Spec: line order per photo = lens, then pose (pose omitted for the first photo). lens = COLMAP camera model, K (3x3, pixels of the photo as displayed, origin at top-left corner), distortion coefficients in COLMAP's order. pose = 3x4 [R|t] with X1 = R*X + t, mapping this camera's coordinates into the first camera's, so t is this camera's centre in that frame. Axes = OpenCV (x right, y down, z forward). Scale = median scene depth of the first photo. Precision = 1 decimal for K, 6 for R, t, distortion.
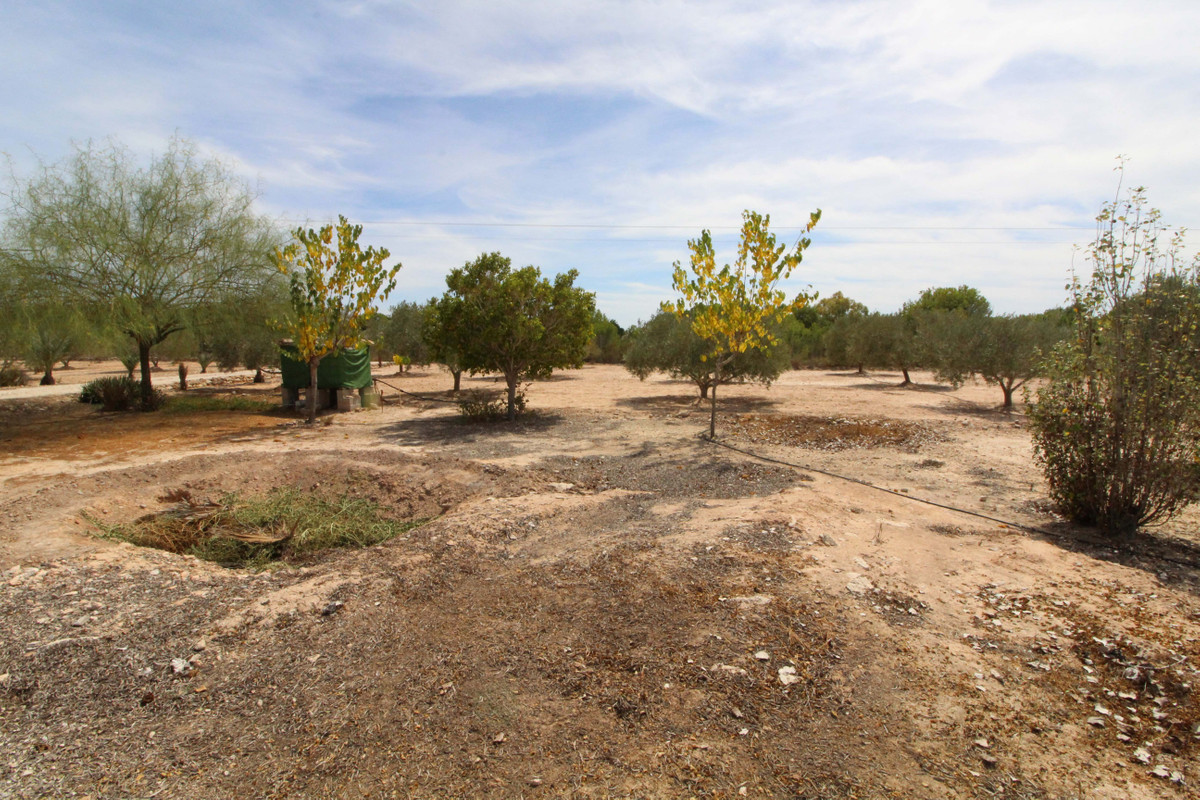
lens RADIAL K [[557.4, 0, 605.0], [0, 557.4, 377.8], [0, 0, 1]] dist [0.009695, -0.015884]
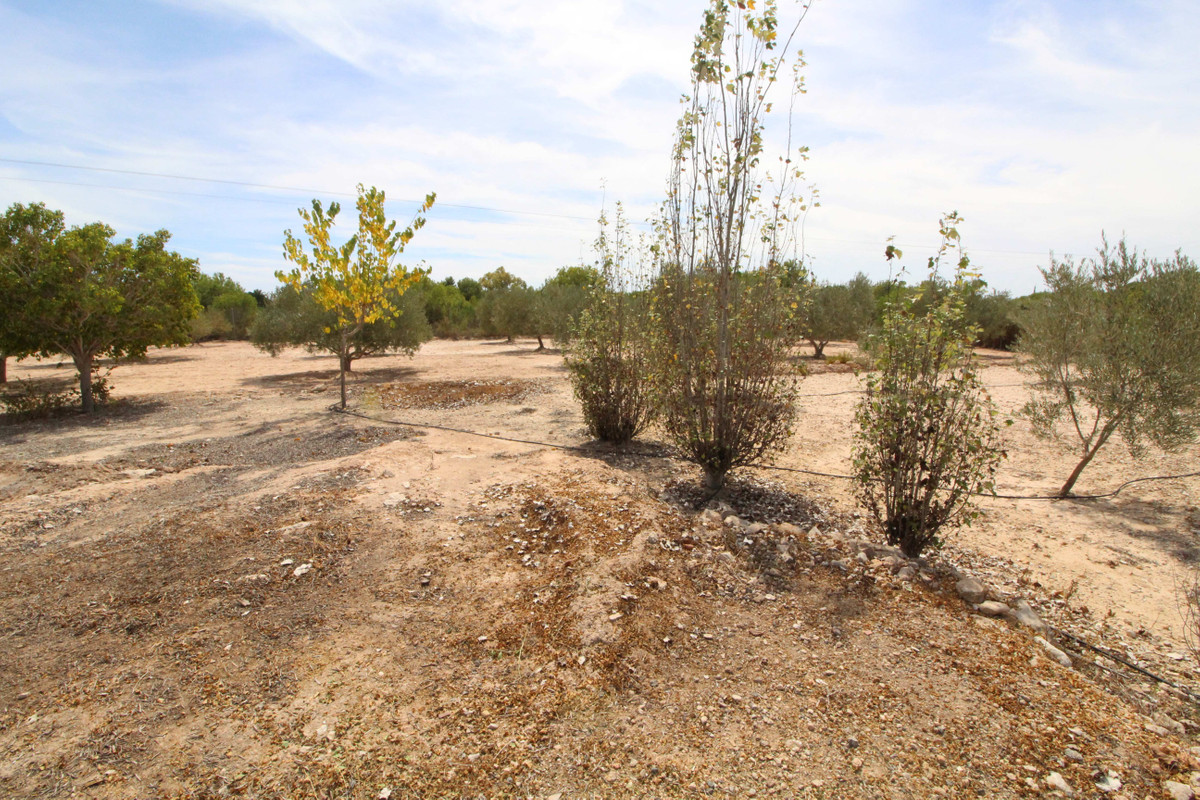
lens RADIAL K [[555.0, 0, 604.7], [0, 555.0, 381.9], [0, 0, 1]] dist [-0.002826, -0.011295]
pose [[0.846044, -0.071518, 0.528294, 0.068098], [0.041536, 0.996791, 0.068423, 0.010383], [-0.531492, -0.035946, 0.846300, -0.109008]]
